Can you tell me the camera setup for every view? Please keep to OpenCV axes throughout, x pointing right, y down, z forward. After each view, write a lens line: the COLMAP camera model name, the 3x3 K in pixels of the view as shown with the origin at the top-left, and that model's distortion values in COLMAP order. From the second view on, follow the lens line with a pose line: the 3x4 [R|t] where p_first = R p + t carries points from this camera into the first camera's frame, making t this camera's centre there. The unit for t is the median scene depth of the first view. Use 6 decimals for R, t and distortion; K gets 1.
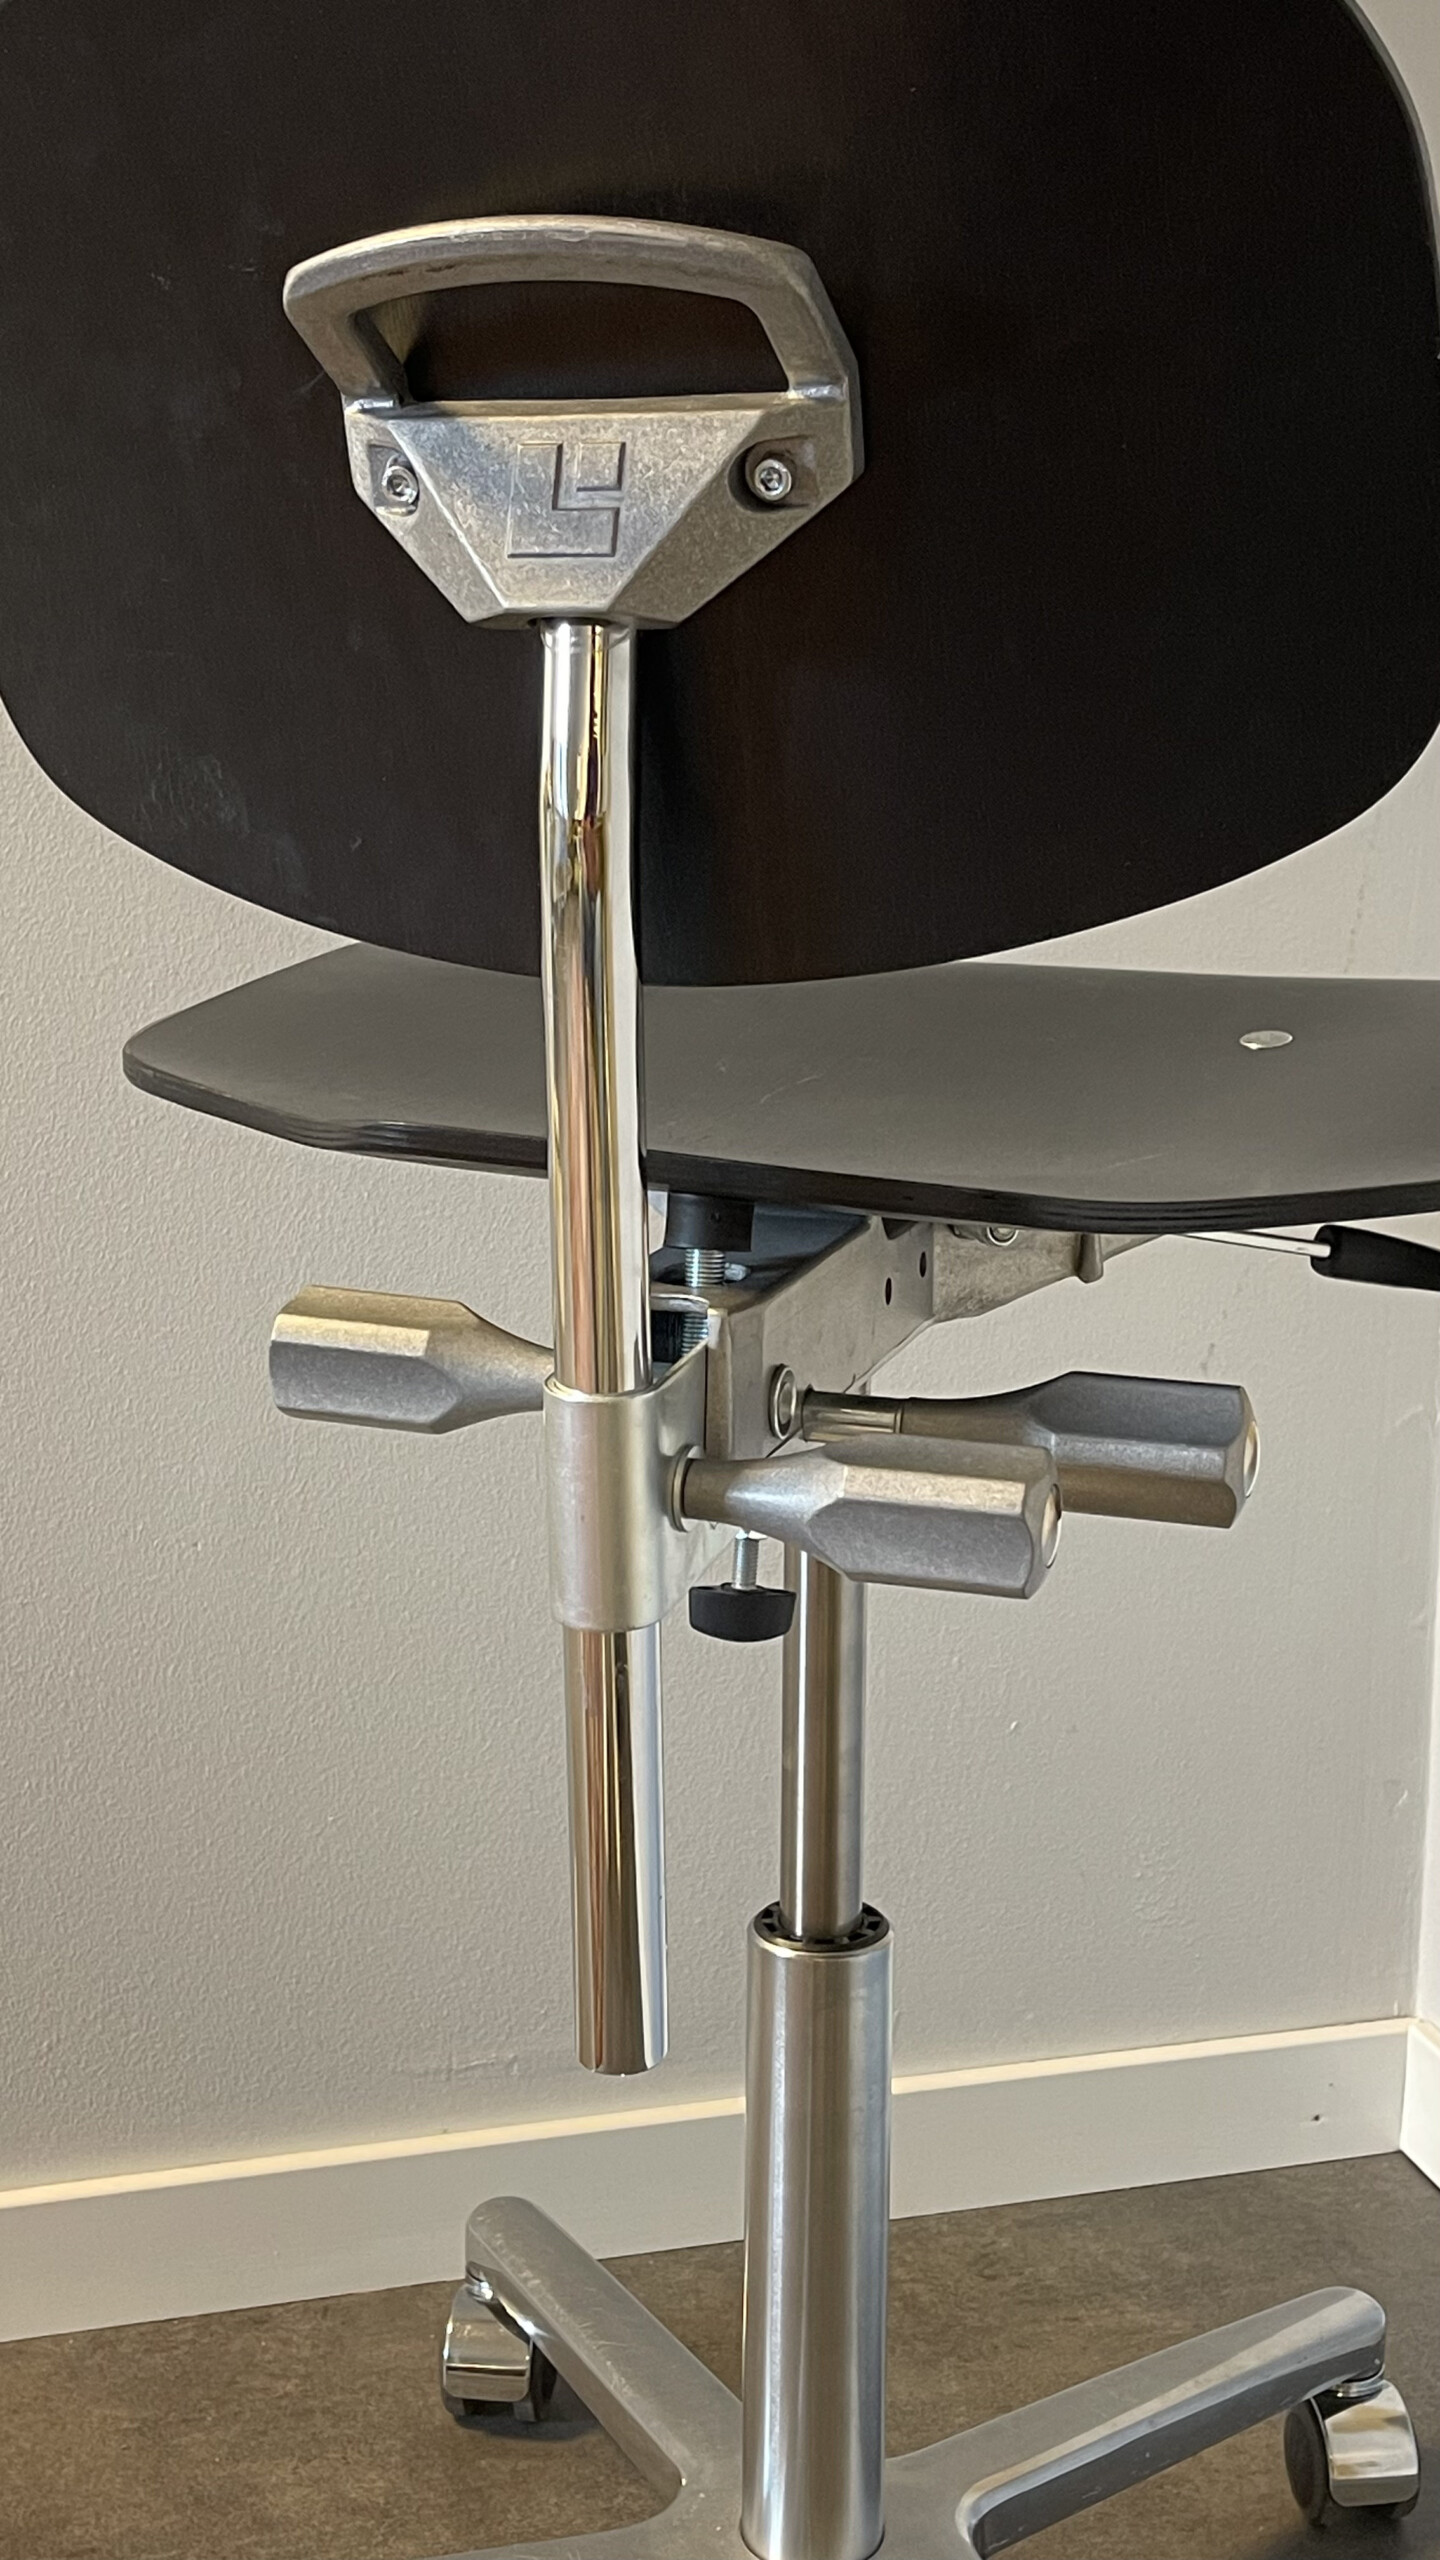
lens RADIAL K [[3238.5, 0, 728.4], [0, 3238.5, 1326.3], [0, 0, 1]] dist [0.036588, 0.000000]
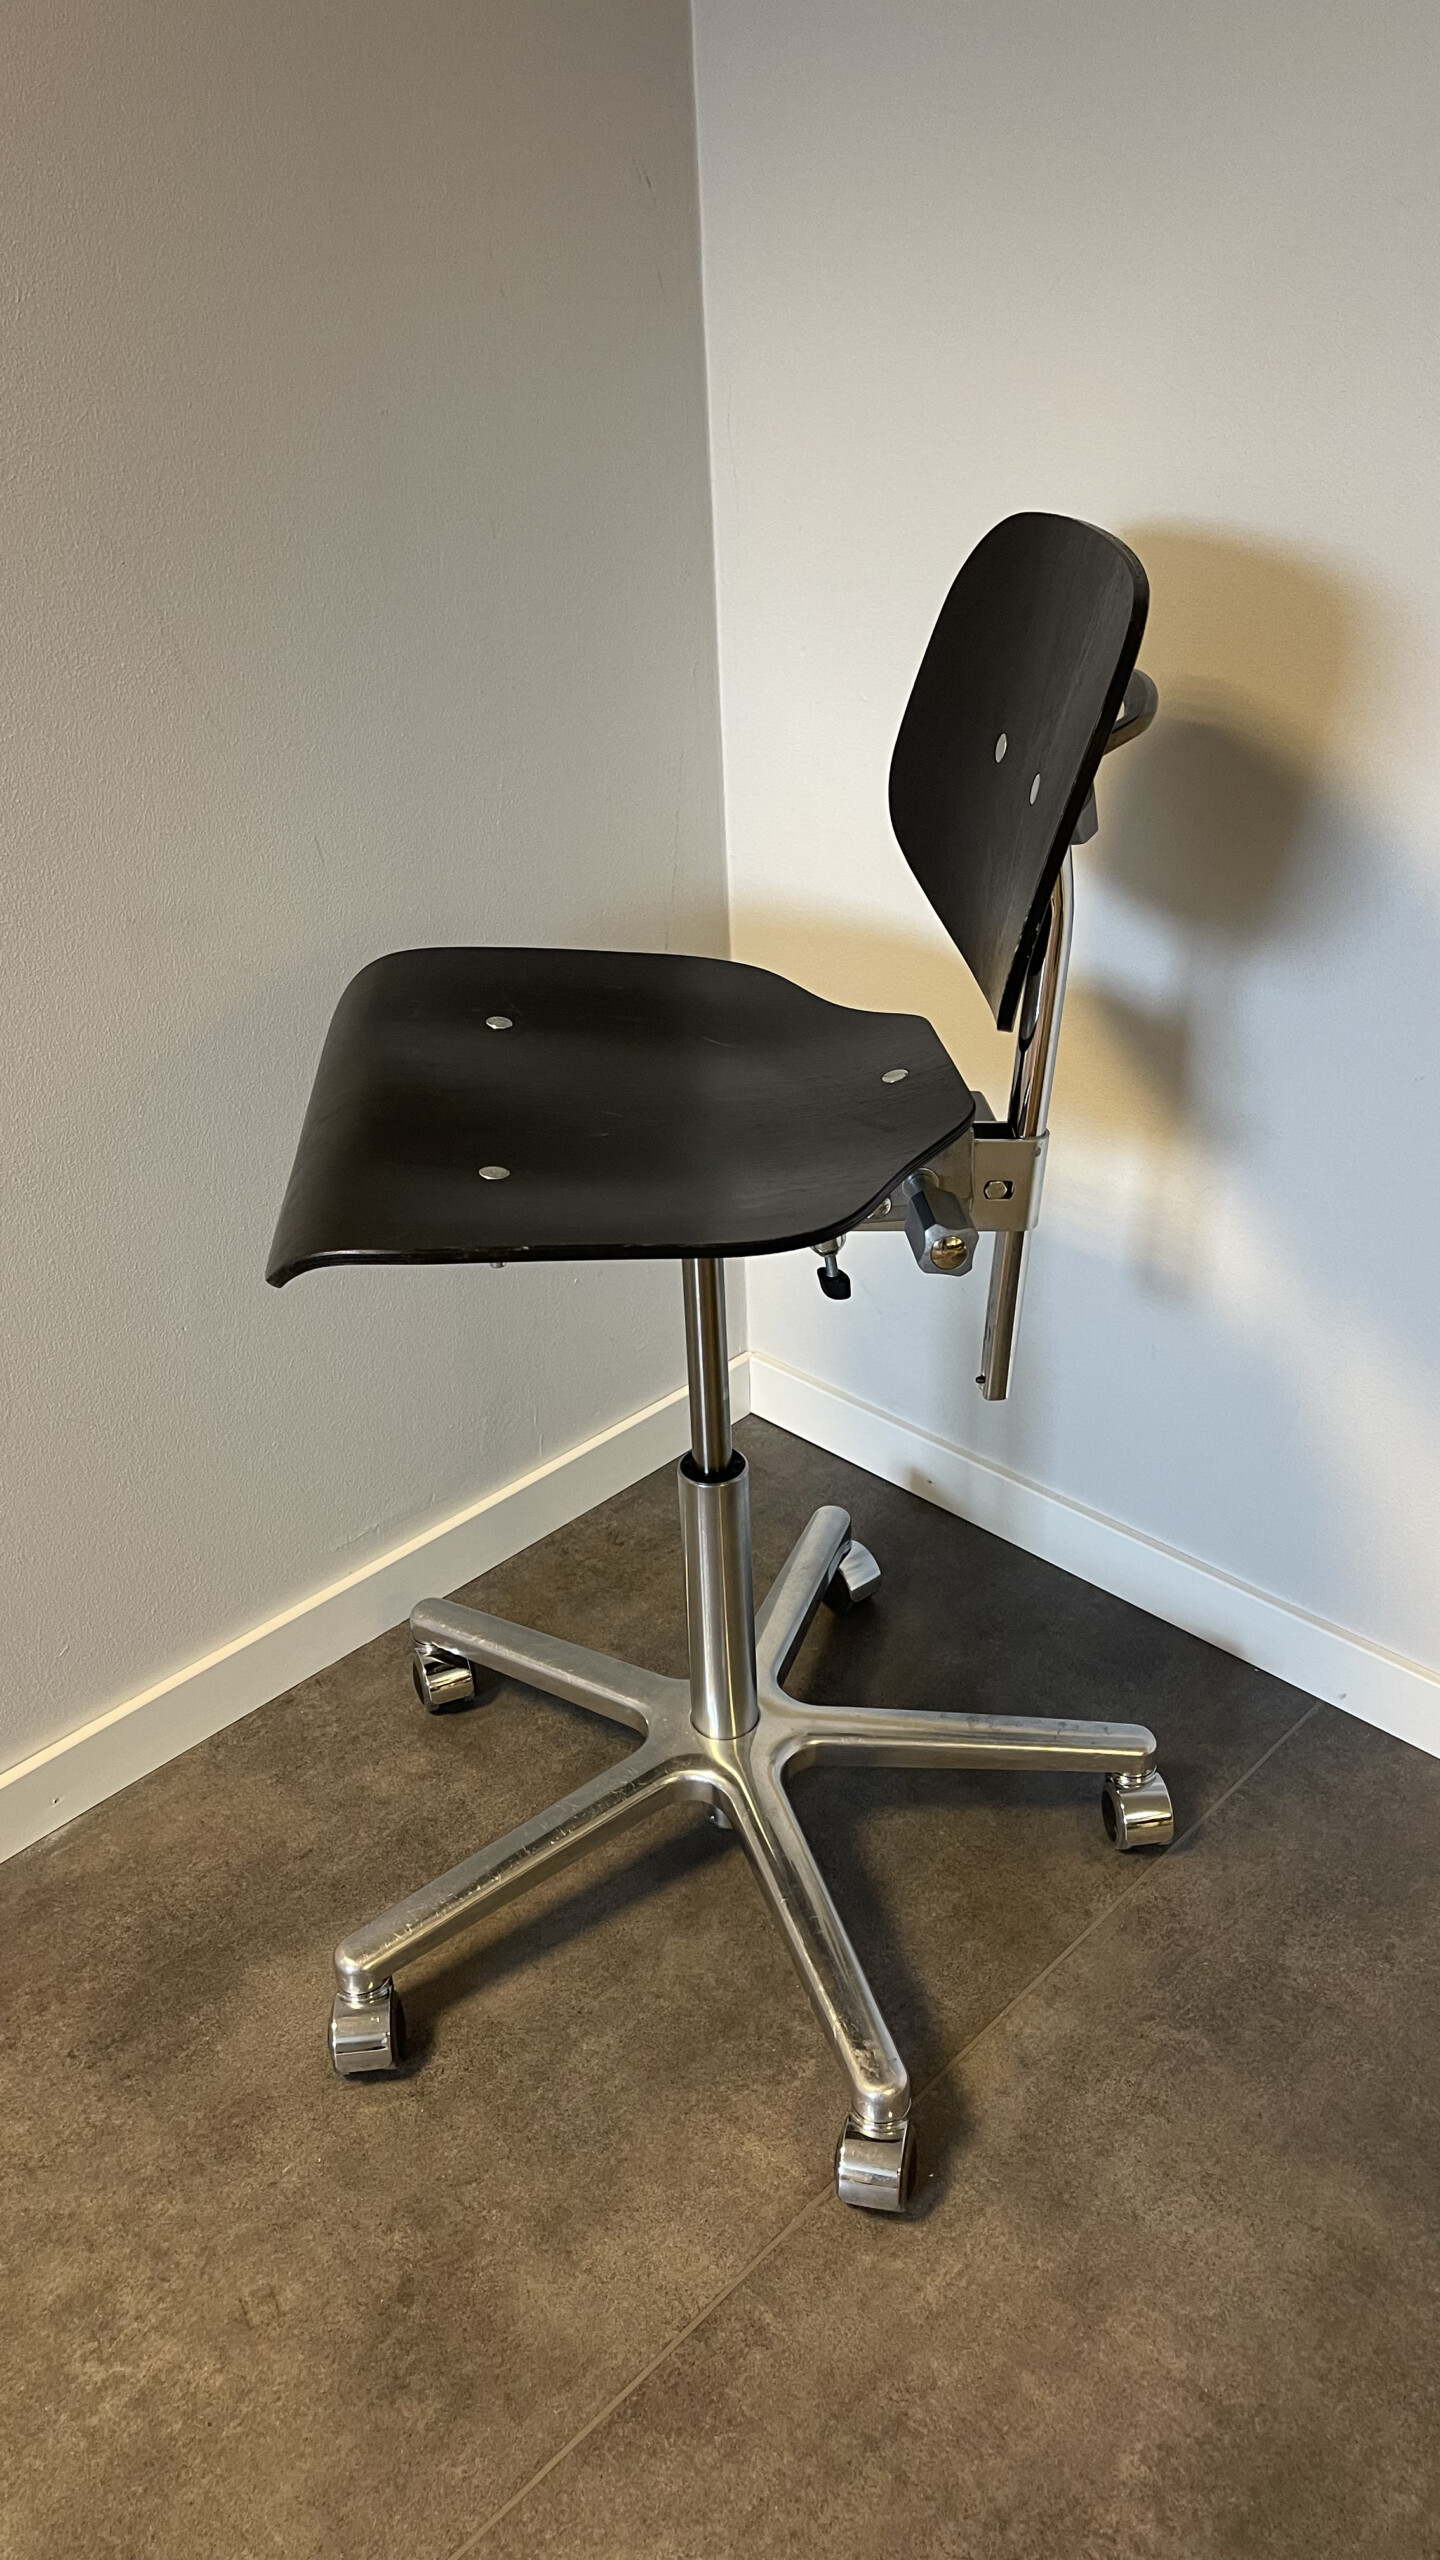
lens RADIAL K [[1934.3, 0, 740.1], [0, 1934.3, 1274.0], [0, 0, 1]] dist [0.047955, -0.063739]
pose [[0.863653, -0.274568, 0.422747, -0.342508], [0.153593, 0.942098, 0.298096, -0.227472], [-0.480117, -0.192521, 0.855818, -0.028635]]
